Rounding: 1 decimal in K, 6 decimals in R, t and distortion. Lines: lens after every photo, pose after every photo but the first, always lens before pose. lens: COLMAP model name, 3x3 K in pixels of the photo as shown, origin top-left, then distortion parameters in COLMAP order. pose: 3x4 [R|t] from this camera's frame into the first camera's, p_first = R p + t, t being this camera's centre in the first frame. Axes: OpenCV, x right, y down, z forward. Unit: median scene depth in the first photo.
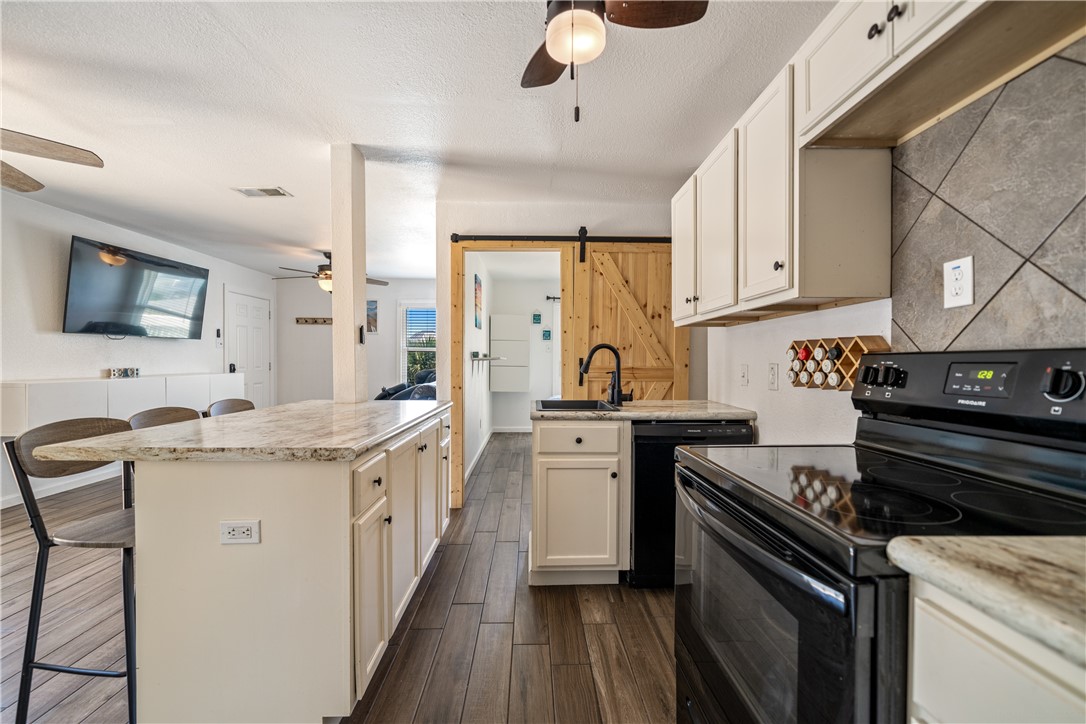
lens RADIAL K [[444.3, 0, 543.0], [0, 444.3, 362.0], [0, 0, 1]] dist [-0.000984, -0.000097]
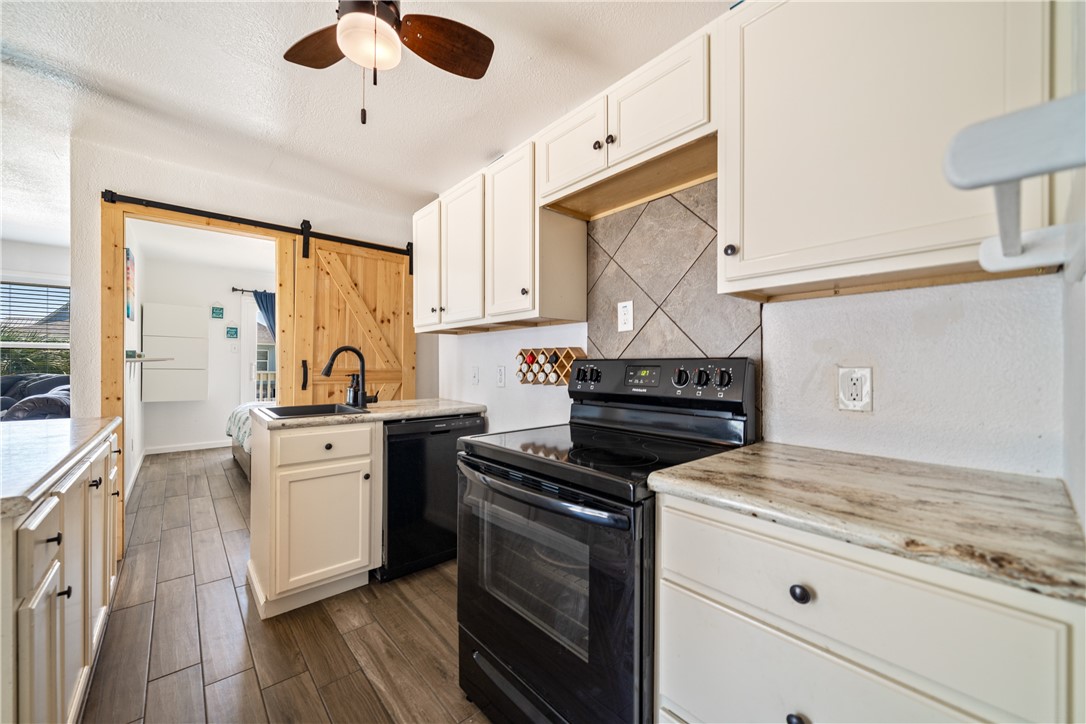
lens RADIAL K [[411.1, 0, 543.0], [0, 411.1, 362.0], [0, 0, 1]] dist [0.000044, -0.000312]
pose [[0.769807, 0.005837, 0.638250, -0.170158], [-0.002334, 0.999977, -0.006331, -0.001661], [-0.638272, 0.003384, 0.769803, 0.029454]]
